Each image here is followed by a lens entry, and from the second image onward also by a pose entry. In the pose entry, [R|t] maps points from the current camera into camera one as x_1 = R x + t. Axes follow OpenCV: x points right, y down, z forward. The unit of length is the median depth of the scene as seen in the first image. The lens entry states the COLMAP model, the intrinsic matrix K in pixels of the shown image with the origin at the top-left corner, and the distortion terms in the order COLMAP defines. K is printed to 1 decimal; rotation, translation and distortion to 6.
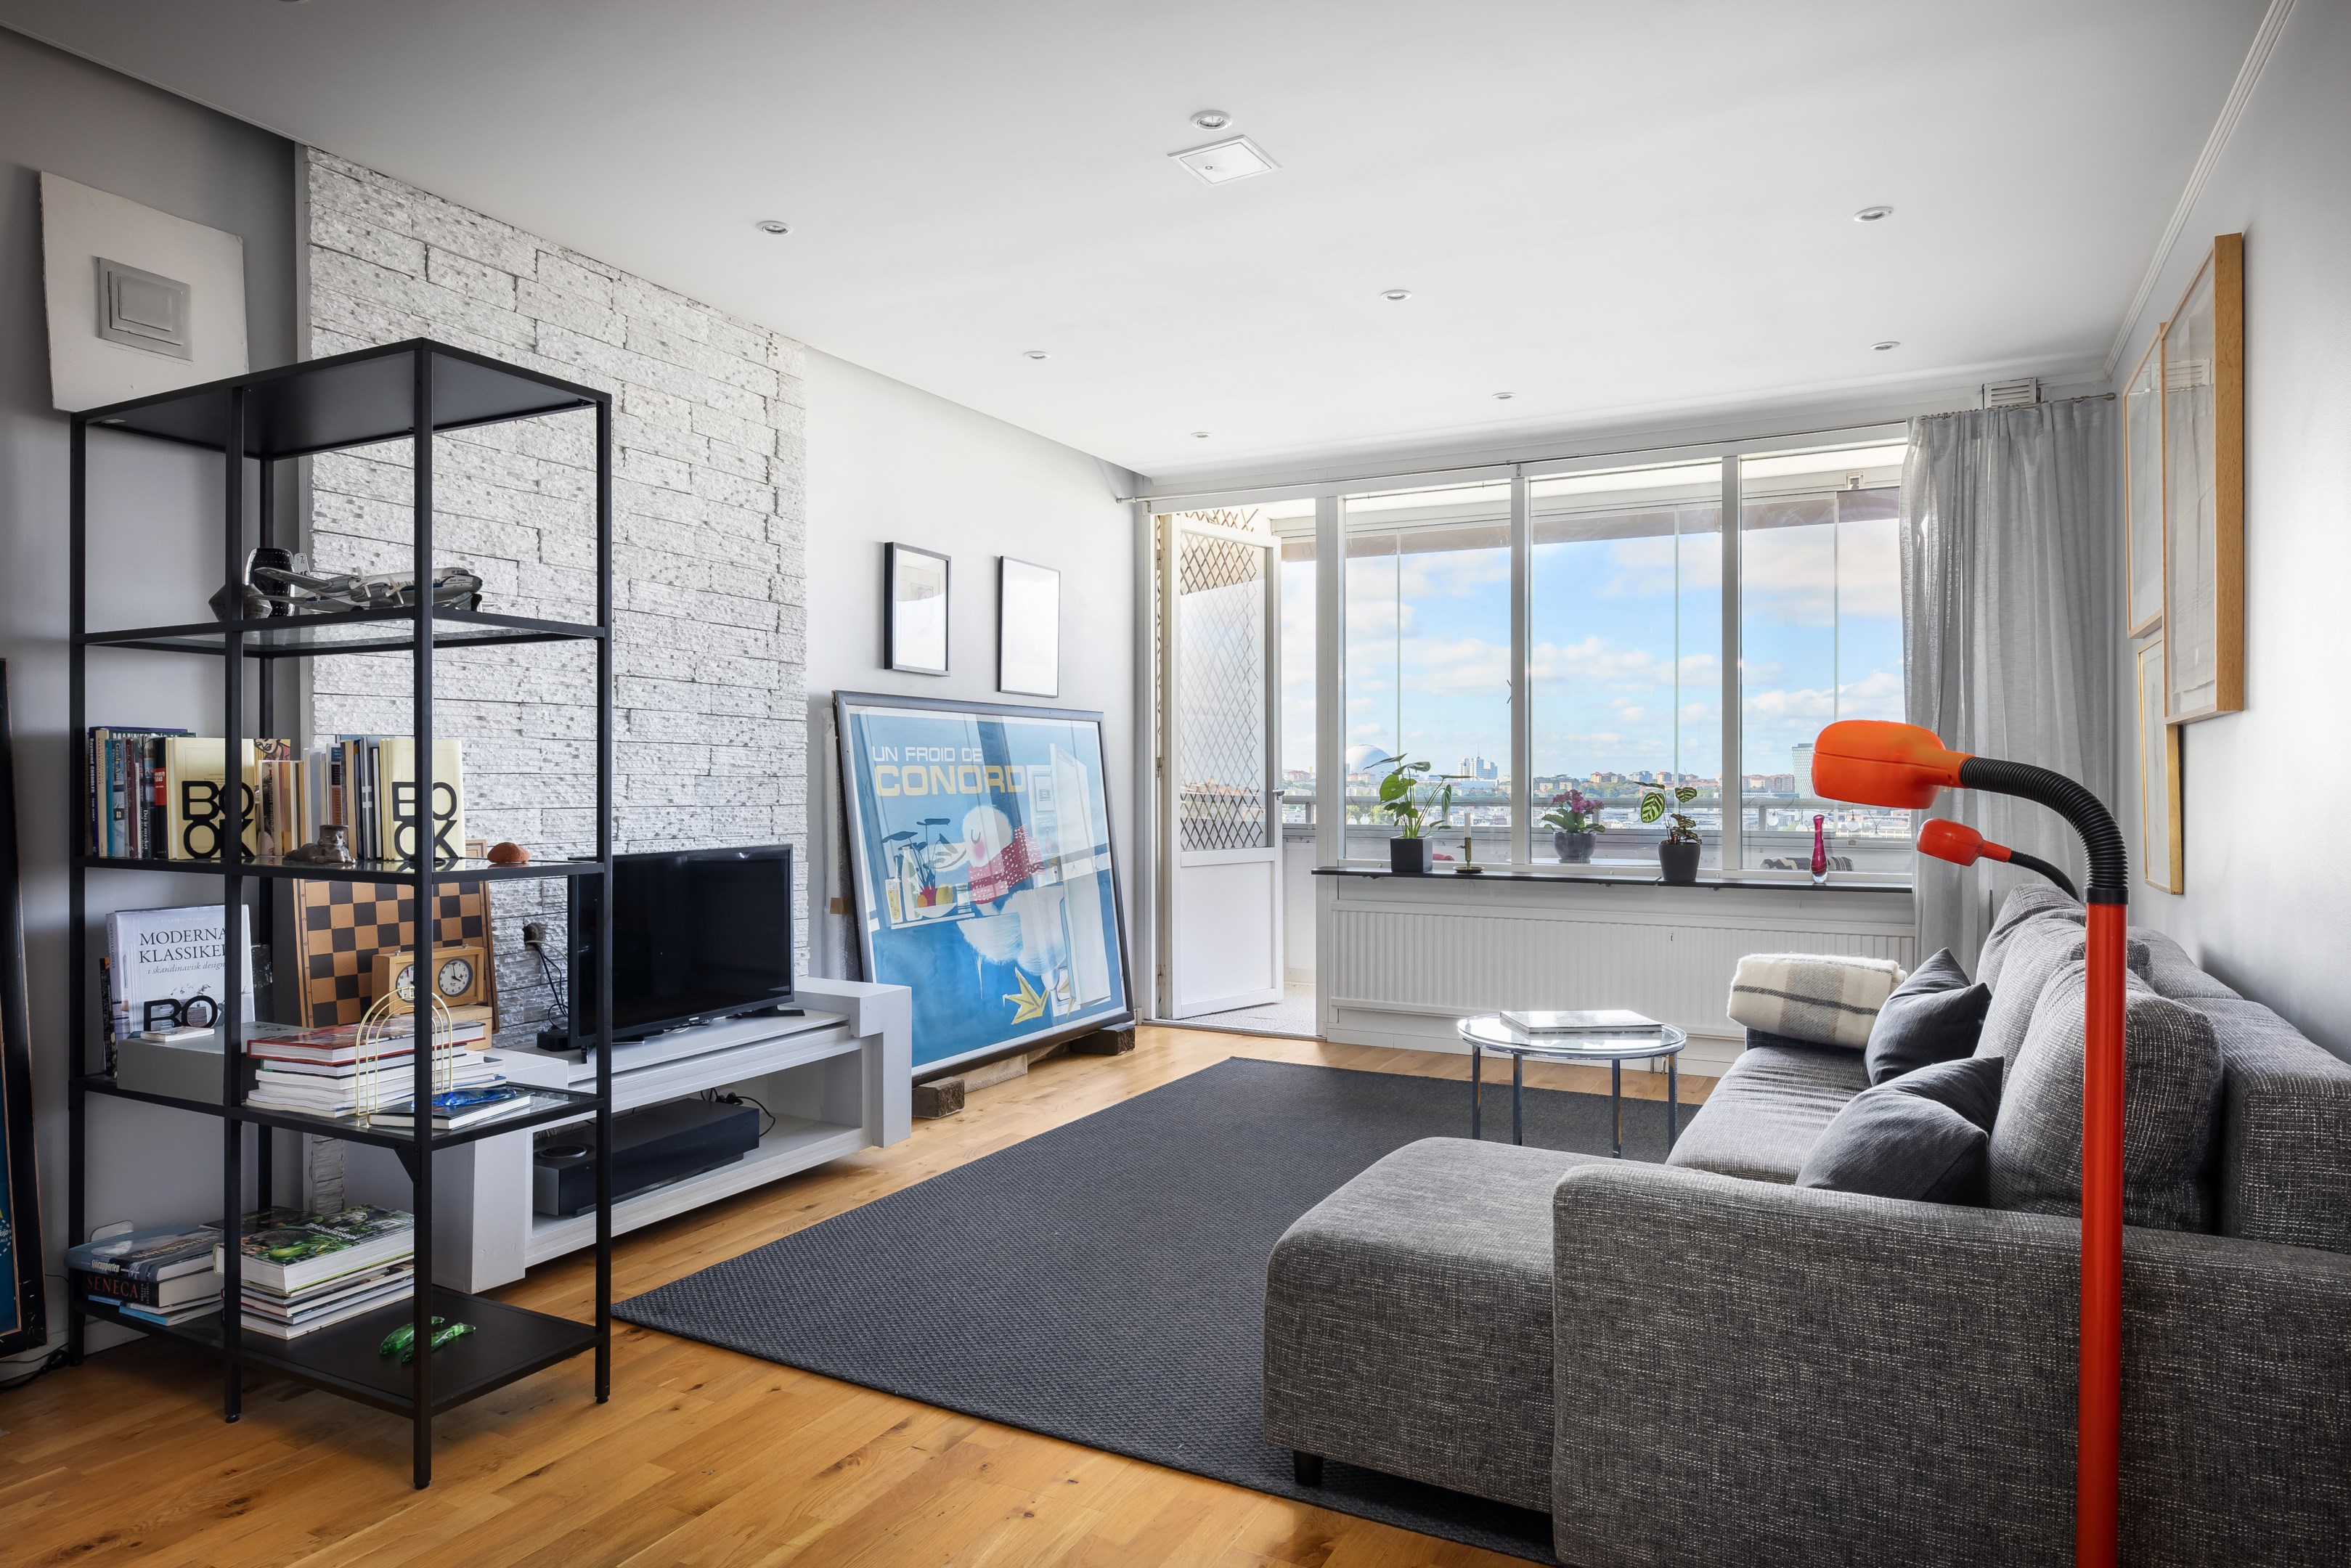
lens RADIAL K [[1419.2, 0, 1169.5], [0, 1419.2, 783.9], [0, 0, 1]] dist [0.005010, 0.000020]
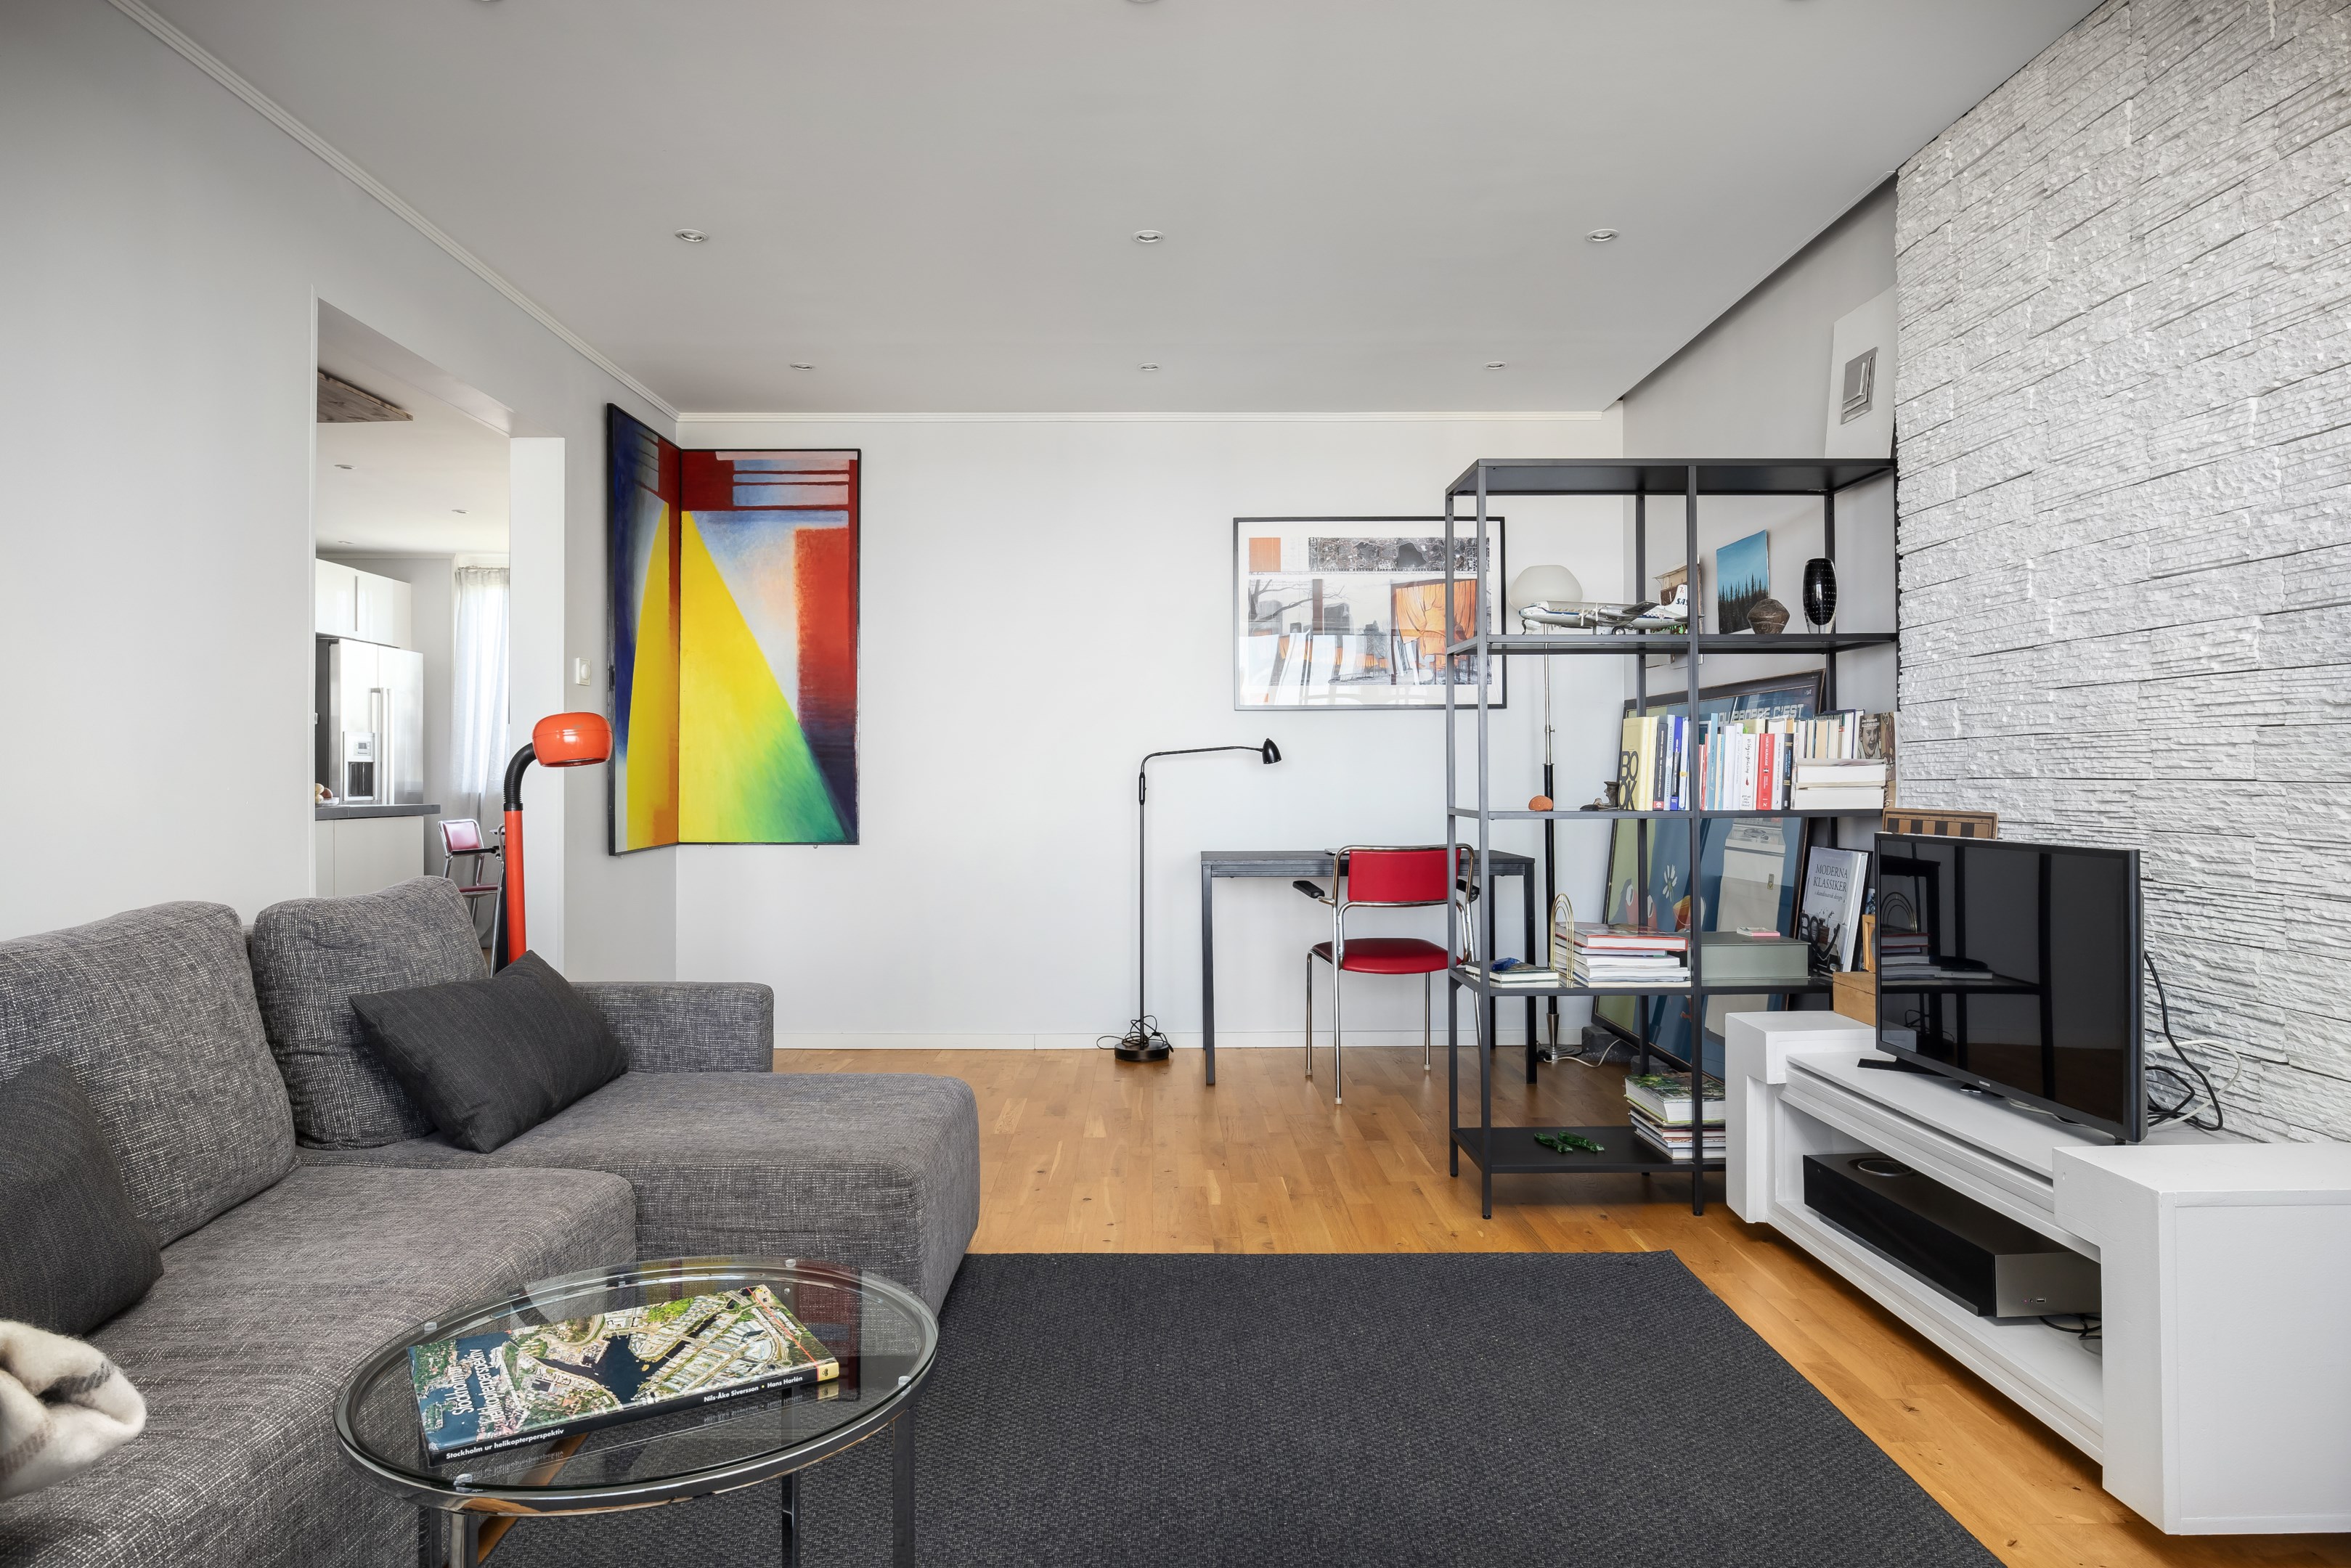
lens RADIAL K [[1479.4, 0, 1176.4], [0, 1479.4, 780.4], [0, 0, 1]] dist [-0.001761, 0.004011]
pose [[-0.882123, 0.004061, -0.471002, 0.226305], [0.001833, 0.999985, 0.005189, 0.008381], [0.471016, 0.003714, -0.882117, 0.927631]]
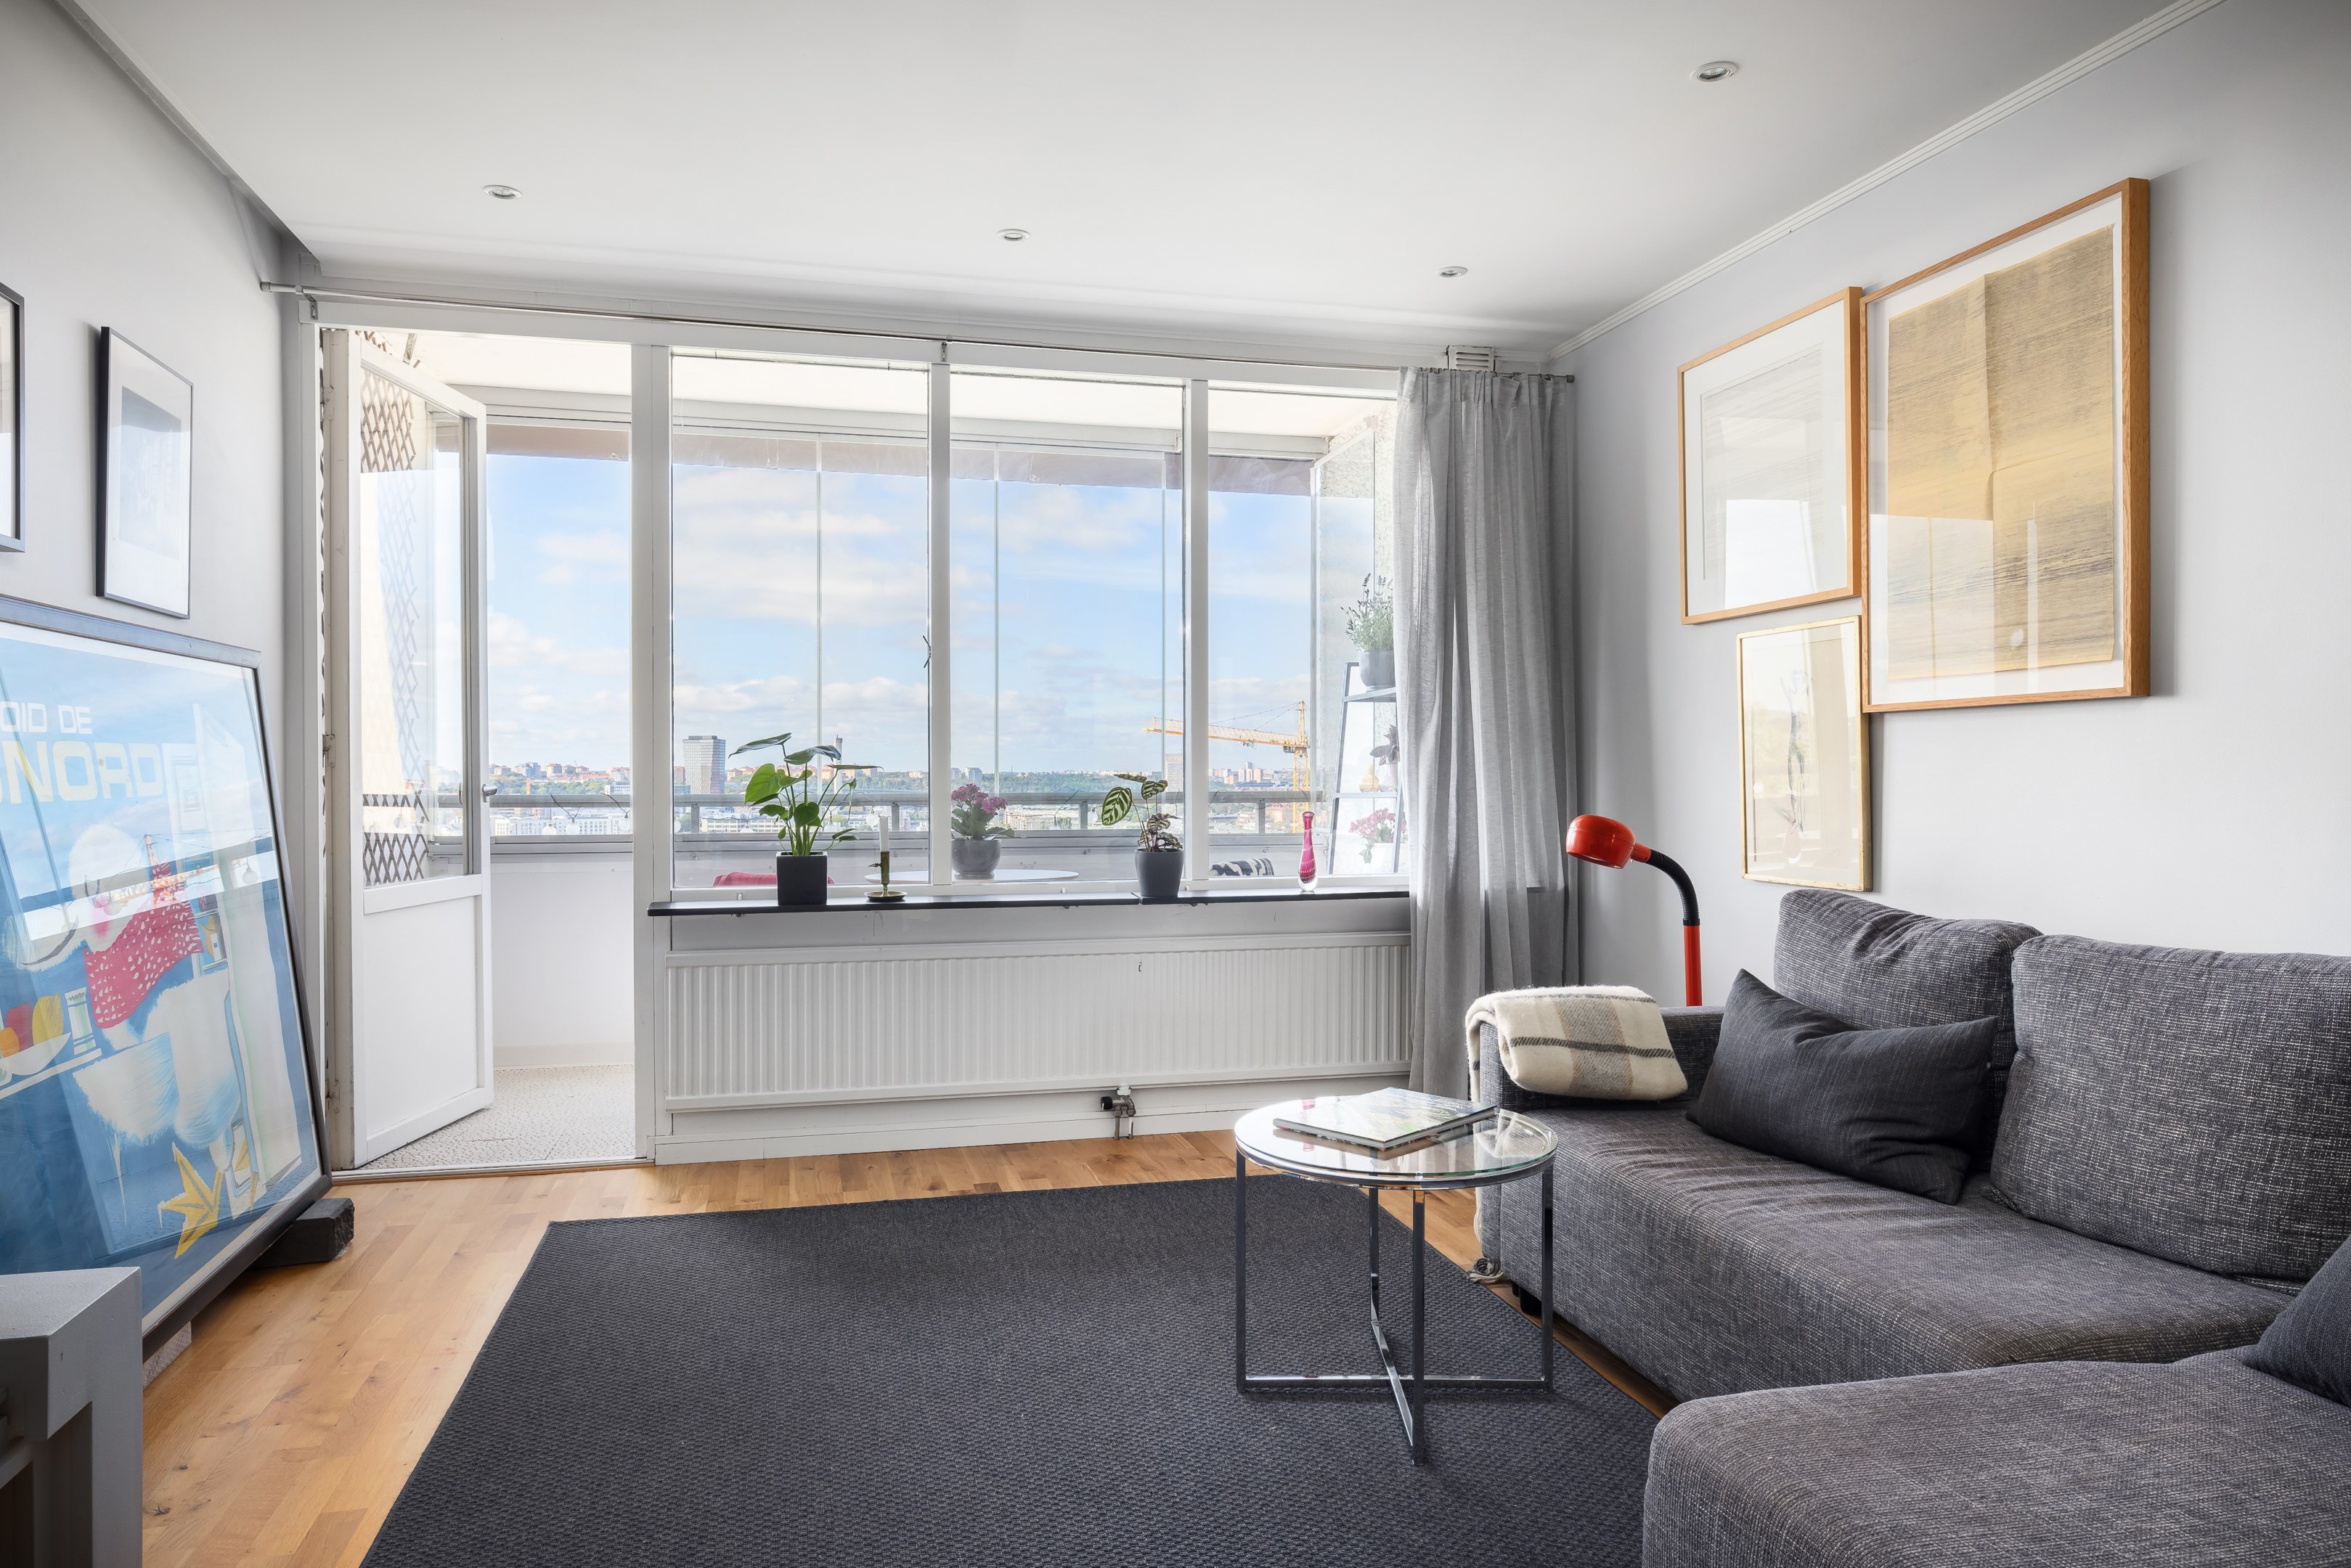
lens RADIAL K [[1479.4, 0, 1174.3], [0, 1479.4, 775.8], [0, 0, 1]] dist [-0.001761, 0.004011]
pose [[0.749082, -0.002224, 0.662474, -0.176339], [0.002924, 0.999996, 0.000051, -0.000074], [-0.662471, 0.001899, 0.749085, 0.343652]]
